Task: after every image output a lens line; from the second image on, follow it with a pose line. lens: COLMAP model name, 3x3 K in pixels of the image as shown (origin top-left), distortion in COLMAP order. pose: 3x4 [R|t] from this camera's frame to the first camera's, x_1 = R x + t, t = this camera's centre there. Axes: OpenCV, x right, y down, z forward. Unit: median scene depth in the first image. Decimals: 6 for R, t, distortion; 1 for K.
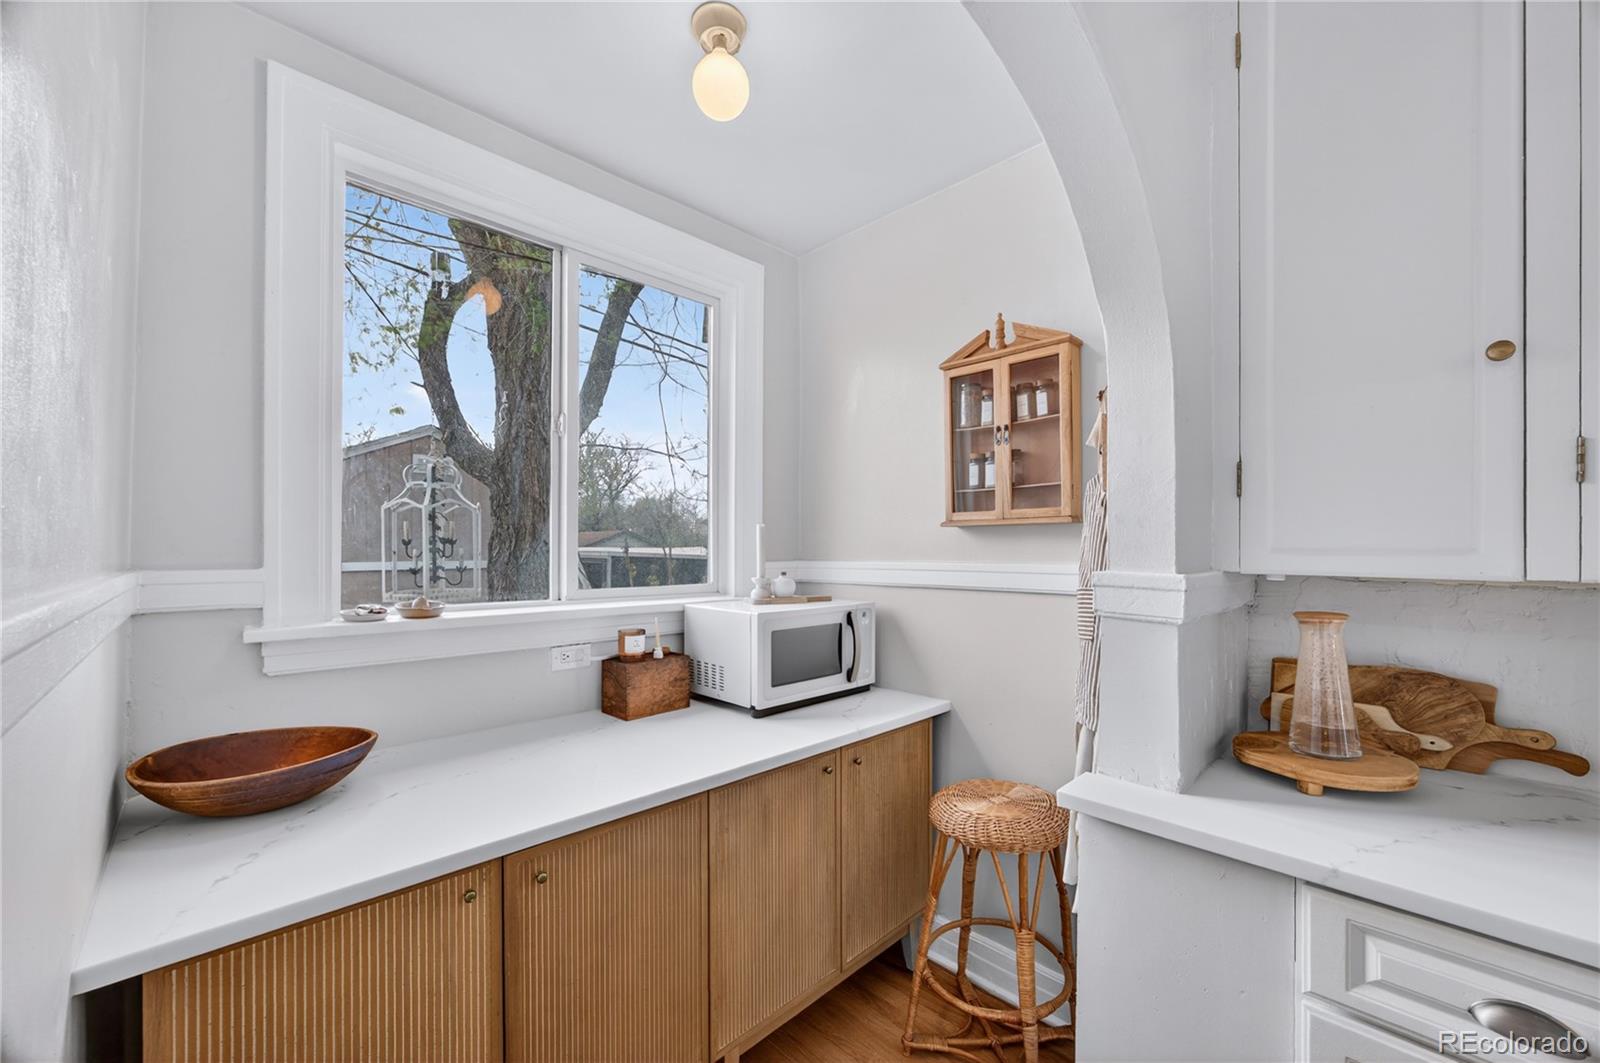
lens RADIAL K [[624.7, 0, 796.1], [0, 624.7, 541.2], [0, 0, 1]] dist [-0.001072, 0.001663]
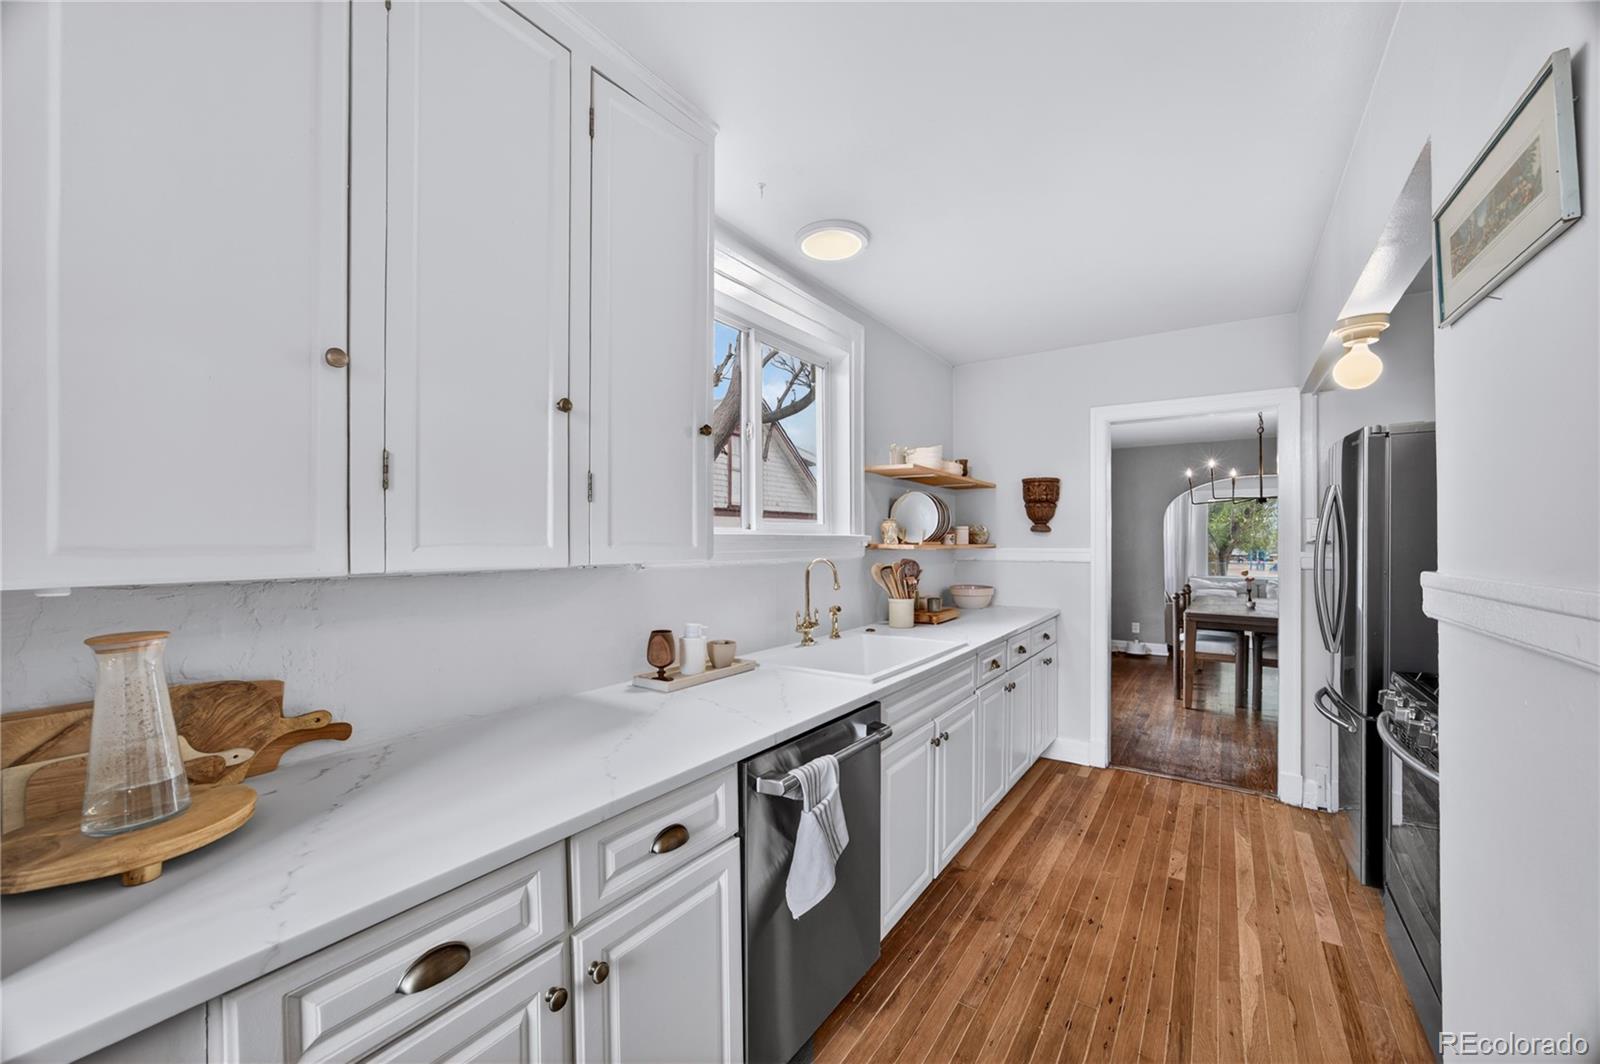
lens RADIAL K [[624.7, 0, 797.3], [0, 624.7, 543.2], [0, 0, 1]] dist [-0.001072, 0.001663]
pose [[-0.190565, -0.009799, 0.981626, -0.043998], [-0.005795, 0.999944, 0.008857, -0.005526], [-0.981658, -0.004001, -0.190611, 0.374804]]
